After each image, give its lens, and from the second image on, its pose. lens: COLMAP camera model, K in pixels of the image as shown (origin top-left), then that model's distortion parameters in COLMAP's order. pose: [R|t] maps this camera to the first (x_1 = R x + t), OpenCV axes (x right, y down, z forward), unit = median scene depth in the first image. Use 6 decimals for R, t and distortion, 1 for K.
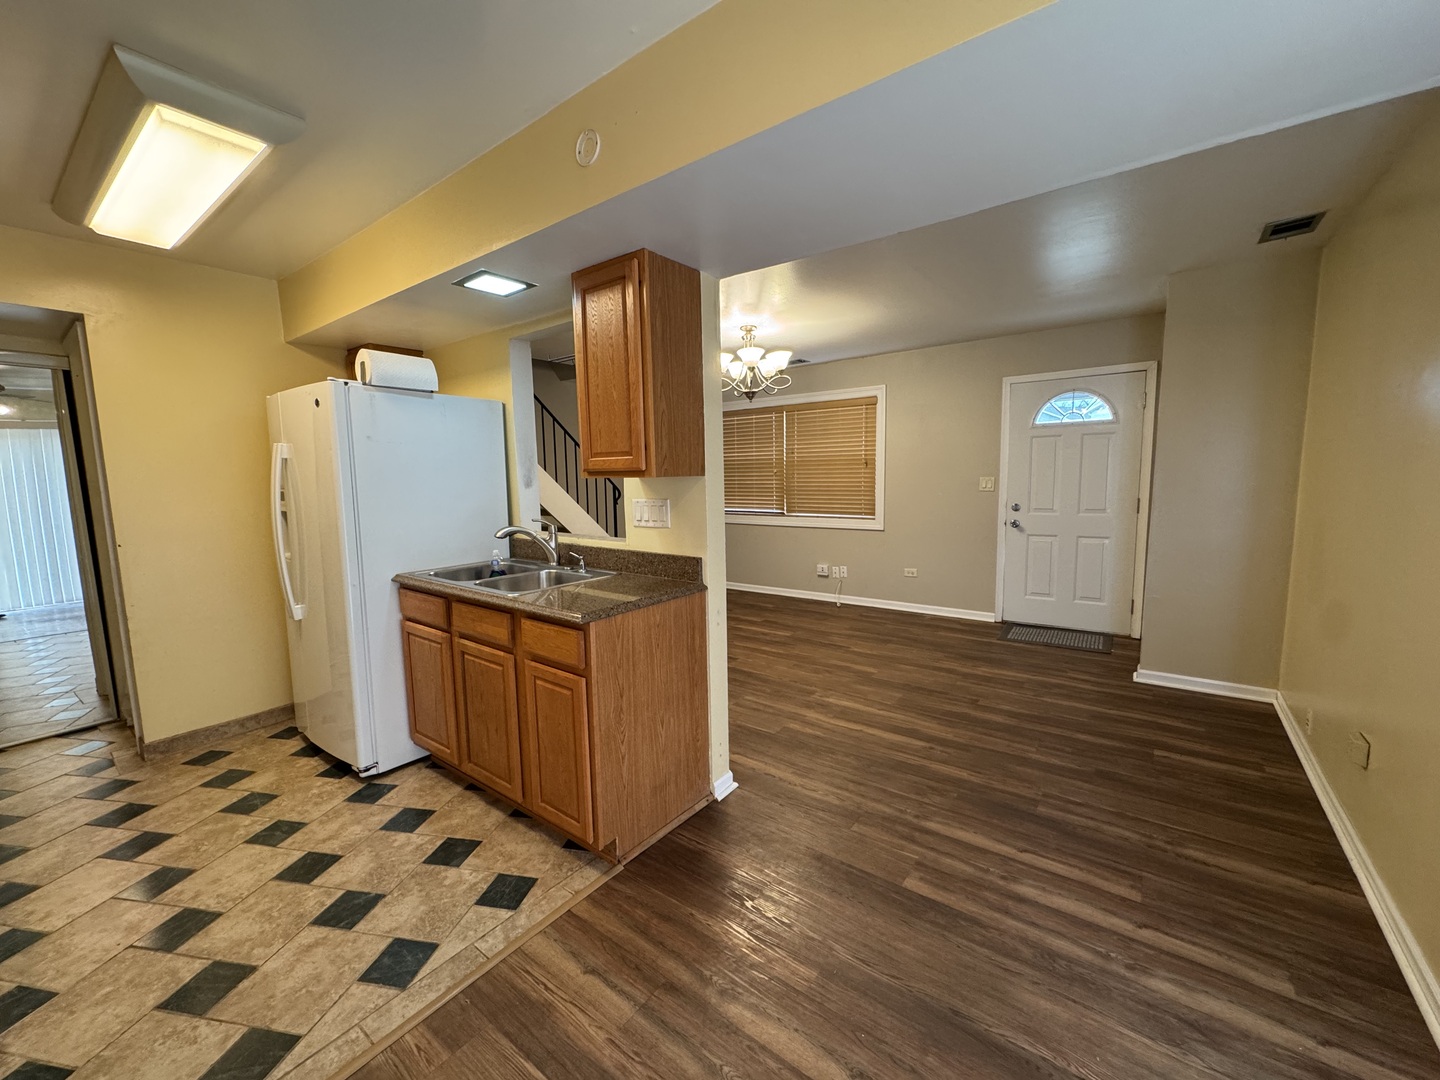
lens RADIAL K [[573.2, 0, 721.1], [0, 573.2, 540.1], [0, 0, 1]] dist [-0.001898, 0.000353]
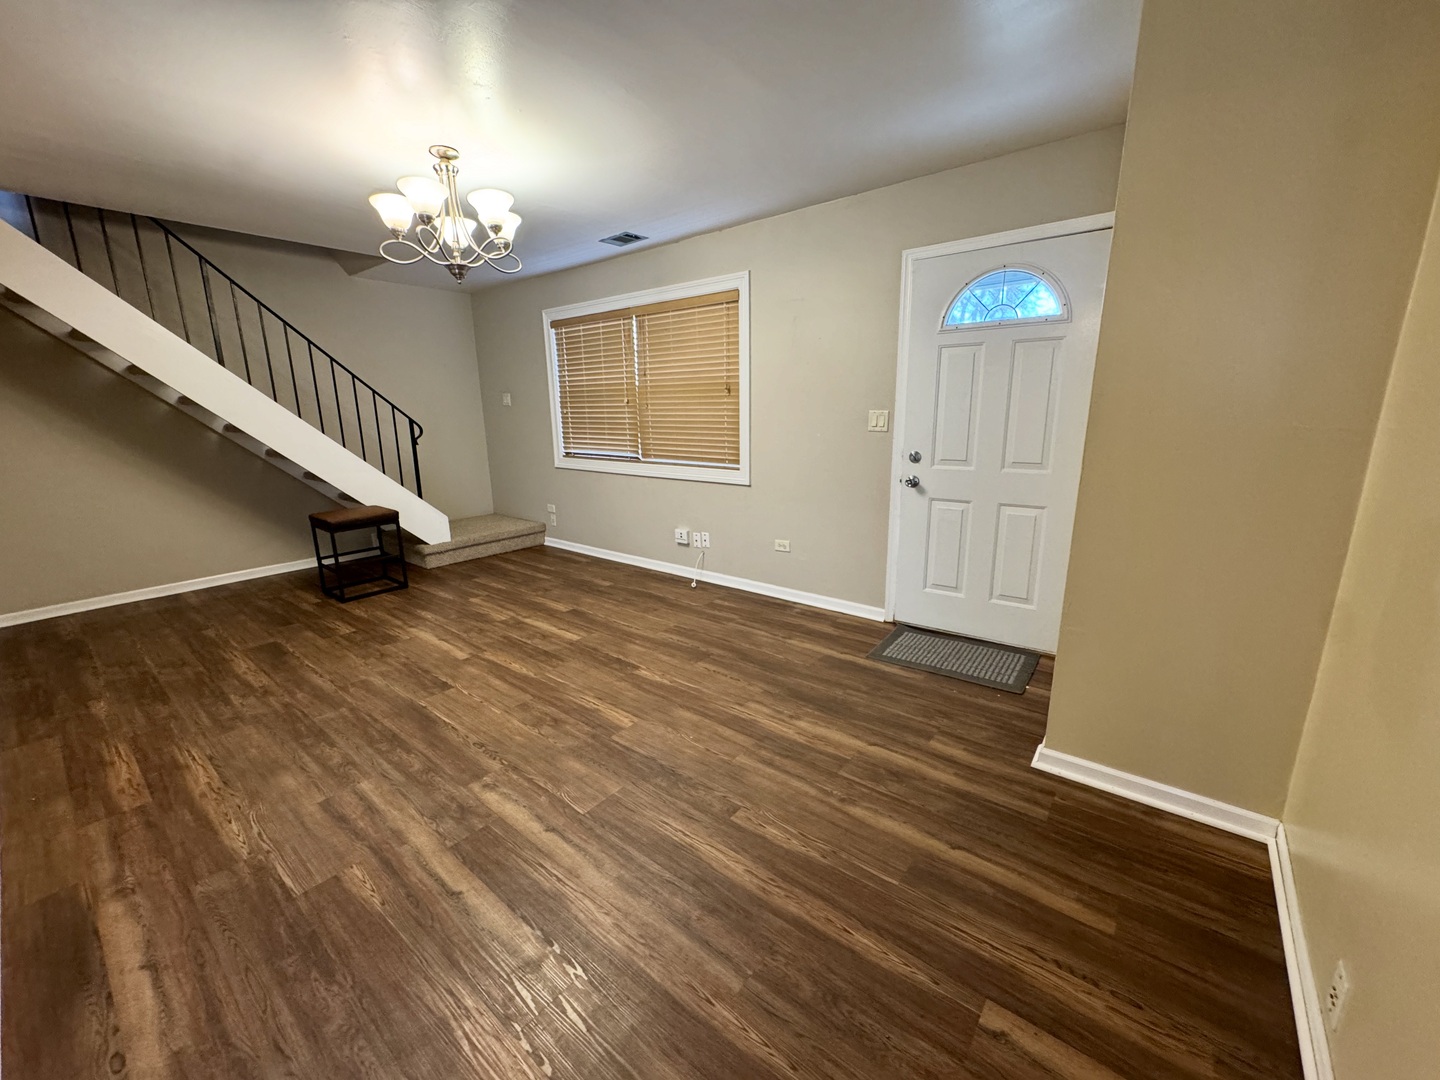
lens RADIAL K [[573.2, 0, 719.8], [0, 573.2, 540.2], [0, 0, 1]] dist [-0.001898, 0.000353]
pose [[0.999408, 0.012615, -0.032008, 0.602798], [-0.008839, 0.993271, 0.115472, -0.070315], [0.033249, -0.115120, 0.992795, 0.627395]]
